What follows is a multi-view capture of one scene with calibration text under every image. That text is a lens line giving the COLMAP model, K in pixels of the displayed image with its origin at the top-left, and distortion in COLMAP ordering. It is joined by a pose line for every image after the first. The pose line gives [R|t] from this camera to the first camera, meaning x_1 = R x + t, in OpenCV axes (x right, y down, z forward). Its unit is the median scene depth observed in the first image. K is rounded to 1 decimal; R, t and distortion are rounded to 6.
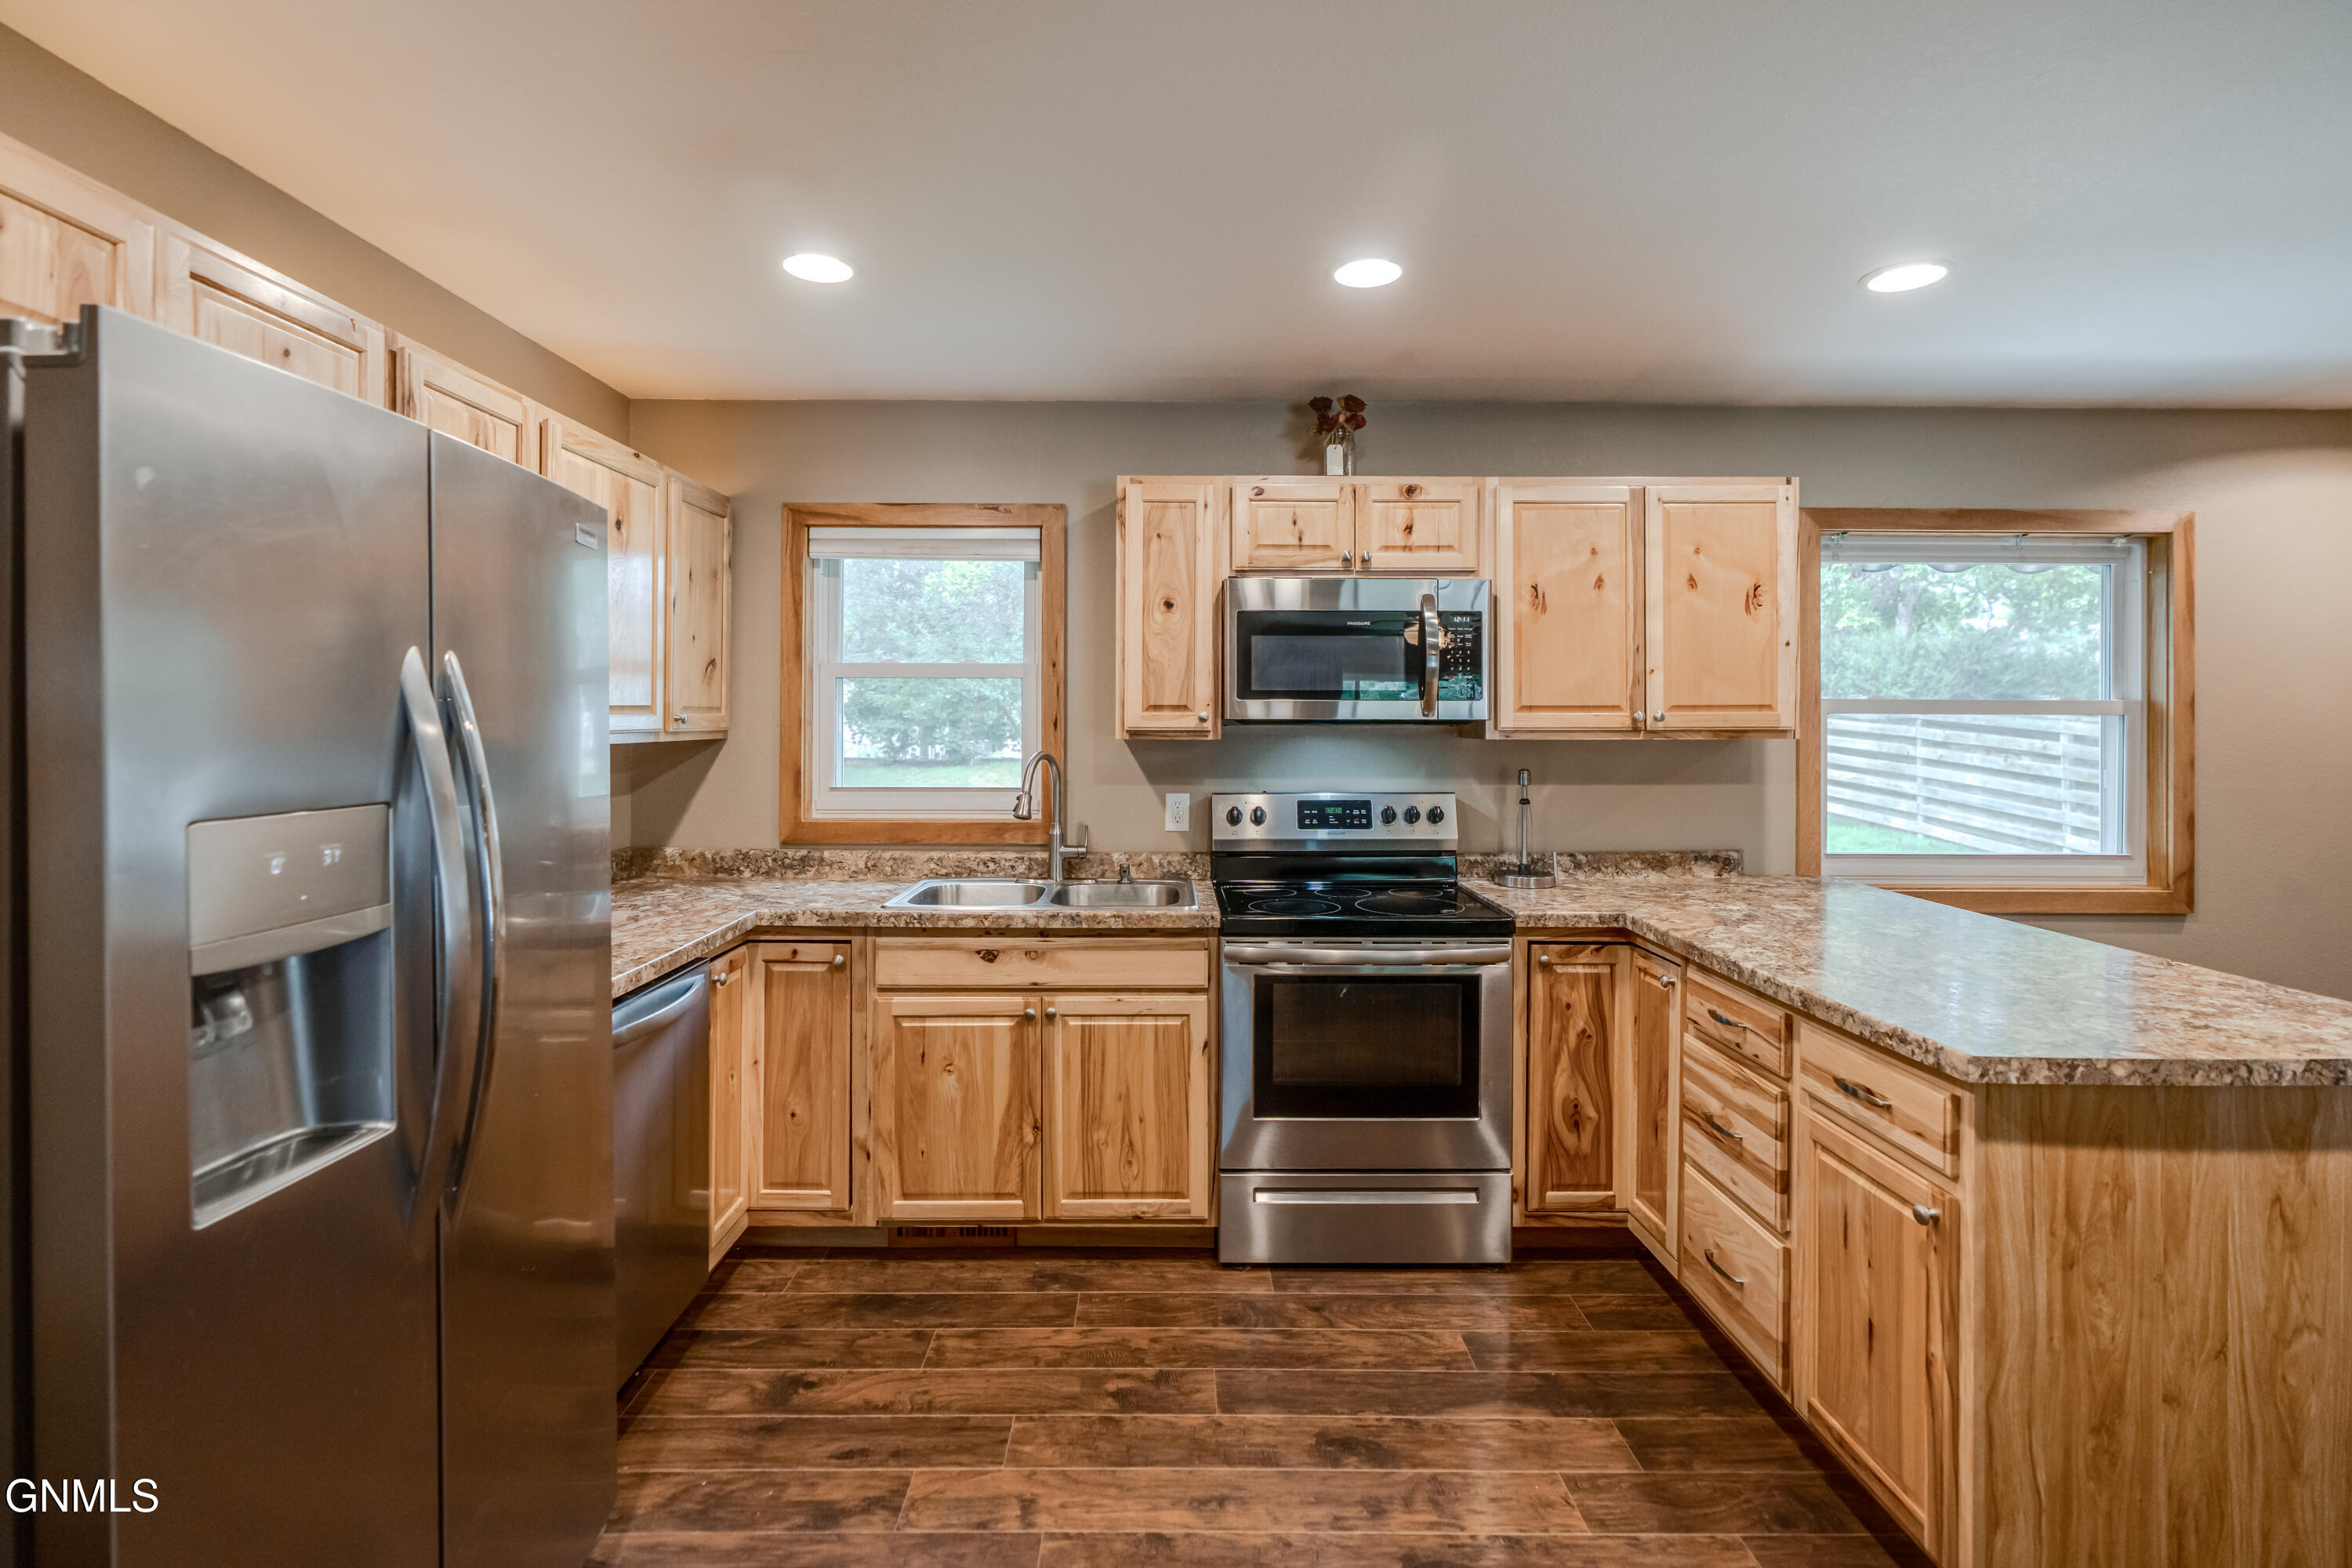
lens RADIAL K [[1084.9, 0, 1168.2], [0, 1084.9, 725.1], [0, 0, 1]] dist [-0.008668, 0.002022]
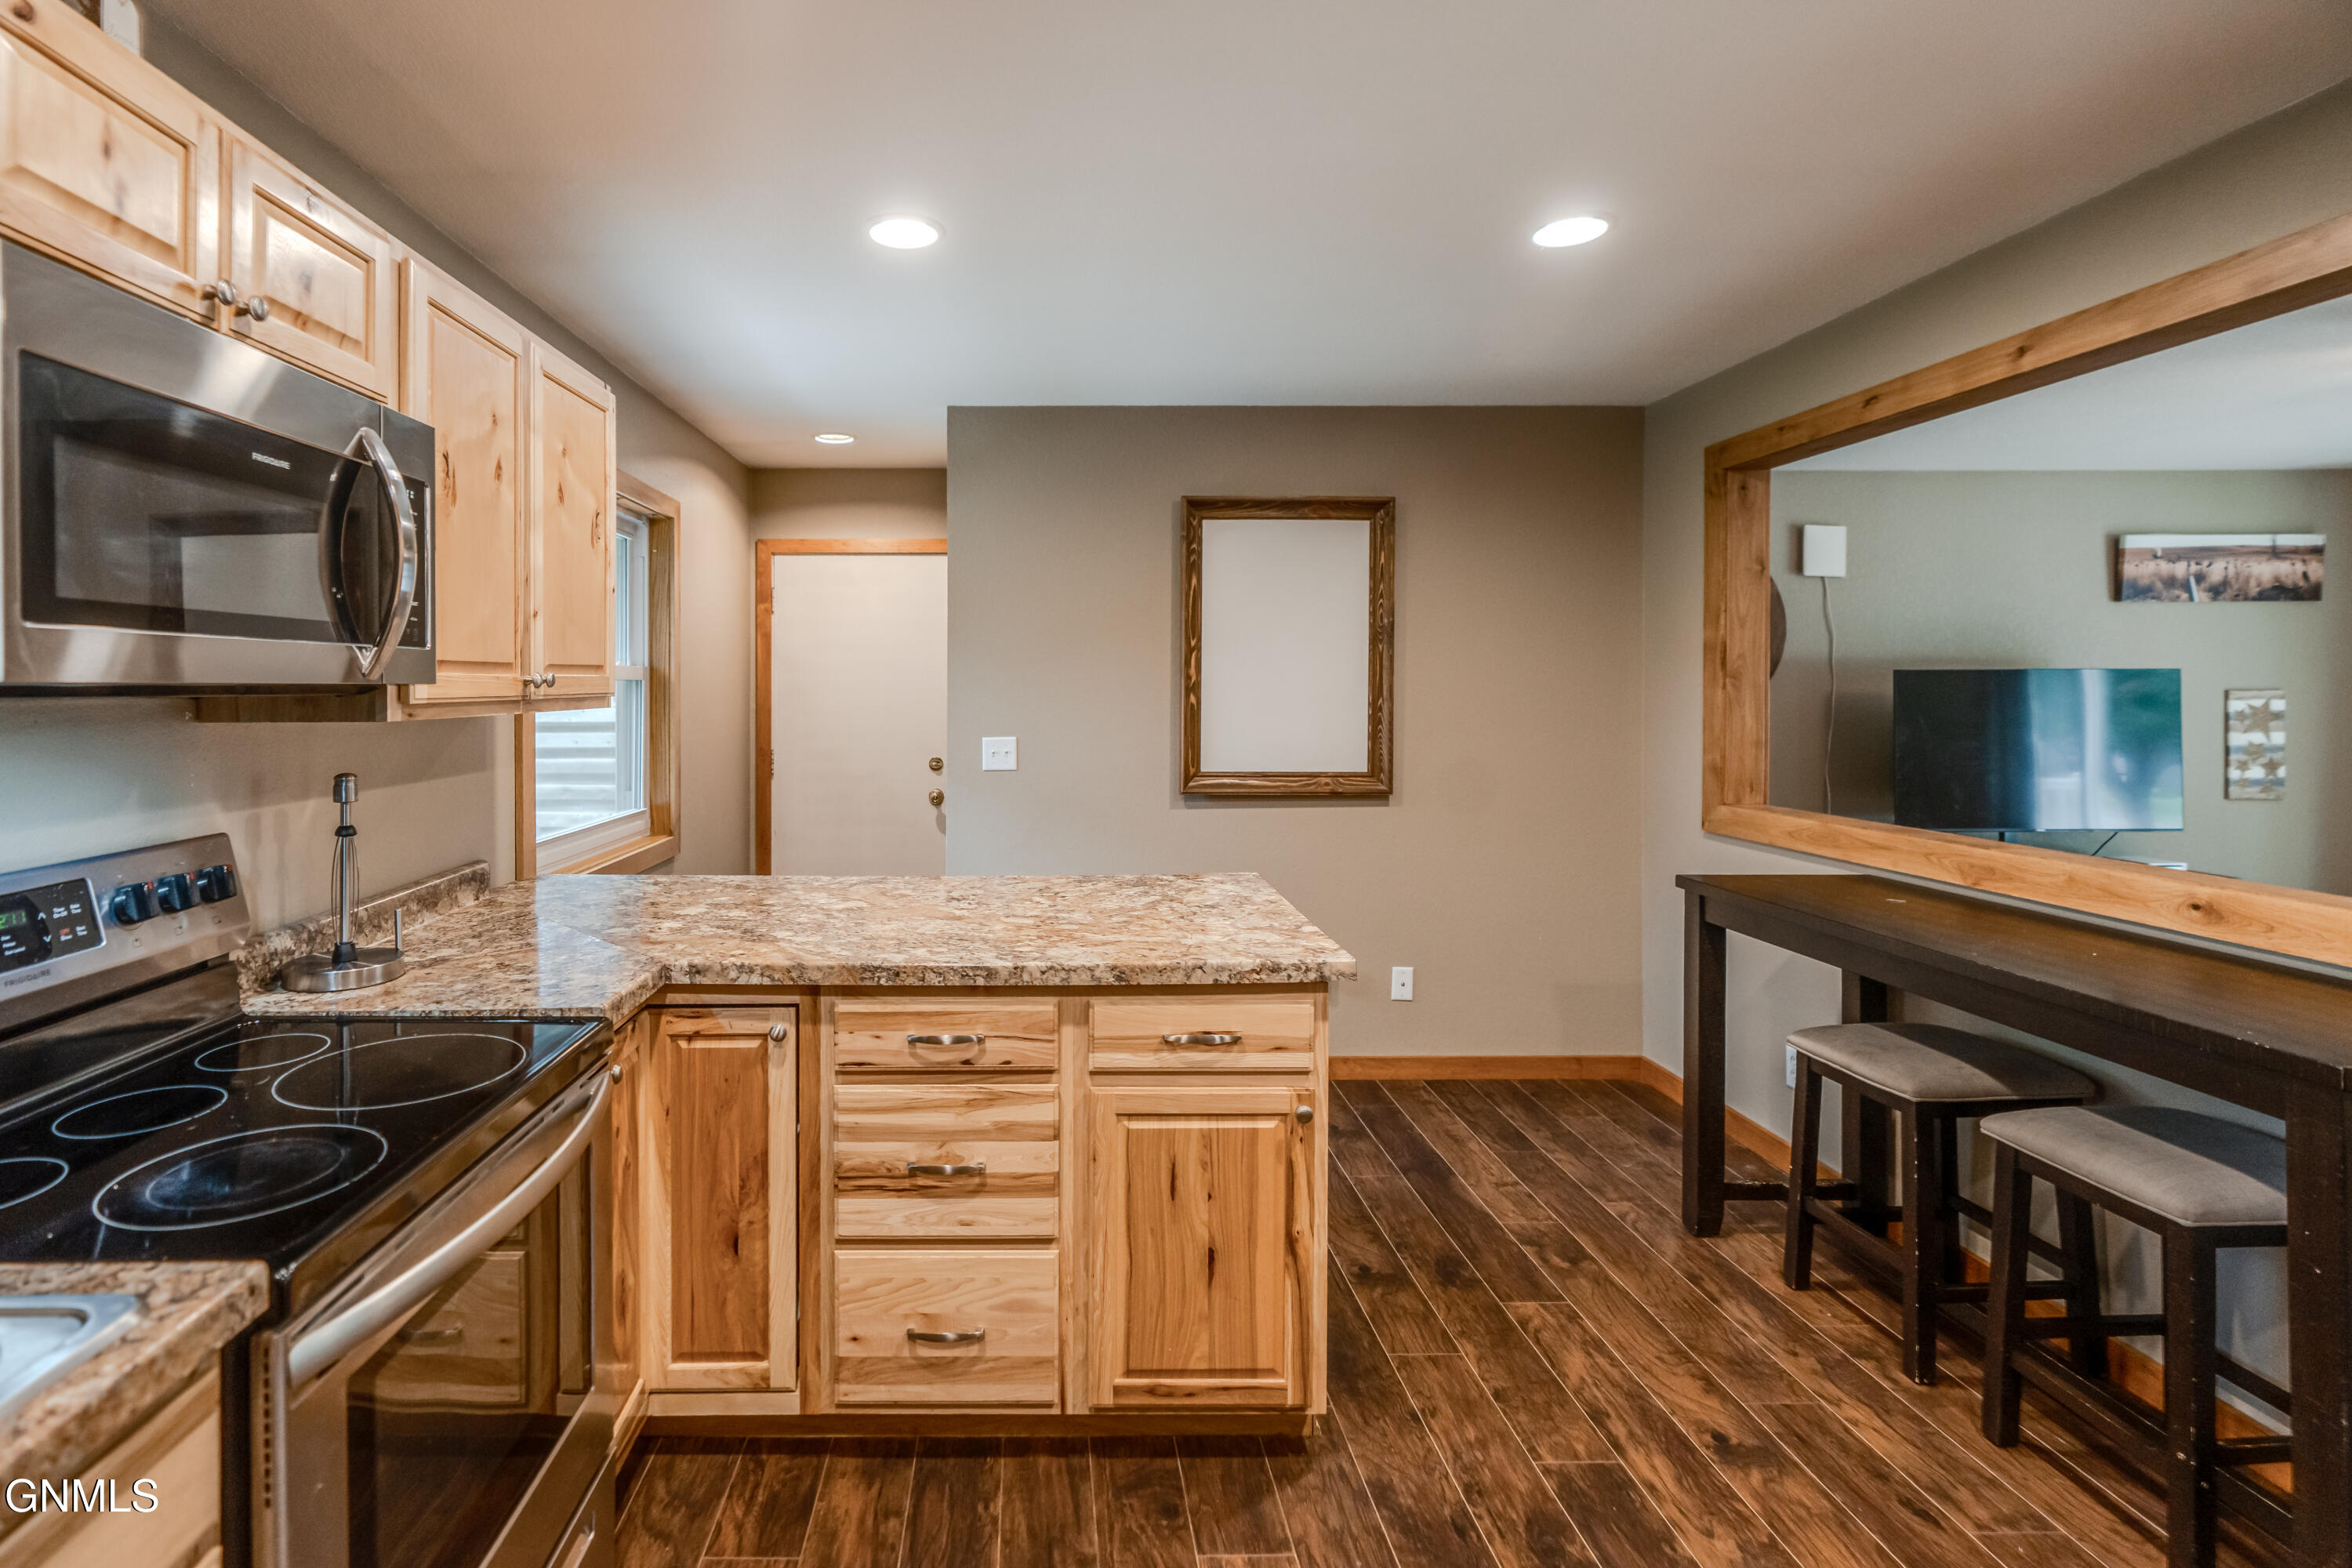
lens RADIAL K [[1084.9, 0, 1042.3], [0, 1084.9, 691.5], [0, 0, 1]] dist [-0.008668, 0.002022]
pose [[0.008588, -0.004653, 0.999952, -0.241754], [0.007604, 0.999961, 0.004588, -0.001392], [-0.999934, 0.007565, 0.008623, 0.676835]]
